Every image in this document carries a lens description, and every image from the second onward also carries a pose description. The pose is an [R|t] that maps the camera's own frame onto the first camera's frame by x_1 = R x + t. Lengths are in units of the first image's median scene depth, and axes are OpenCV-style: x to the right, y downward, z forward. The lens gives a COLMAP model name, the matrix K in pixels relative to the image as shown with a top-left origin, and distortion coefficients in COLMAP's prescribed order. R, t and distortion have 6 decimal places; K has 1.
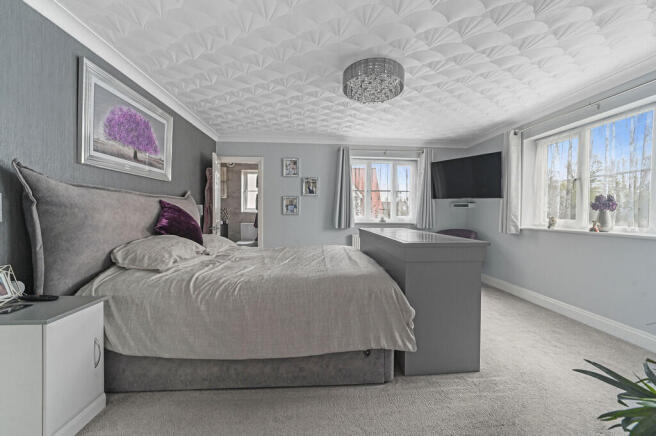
lens RADIAL K [[255.9, 0, 328.9], [0, 255.9, 215.3], [0, 0, 1]] dist [-0.000837, -0.000094]
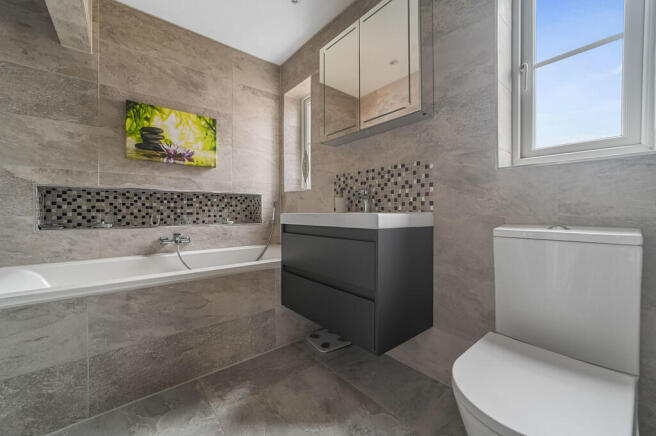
lens RADIAL K [[255.9, 0, 327.9], [0, 255.9, 216.7], [0, 0, 1]] dist [-0.000837, -0.000094]
pose [[0.590439, -0.005909, -0.807060, -0.254394], [0.005023, 0.999981, -0.003647, 0.020868], [0.807066, -0.001901, 0.590458, 0.759301]]
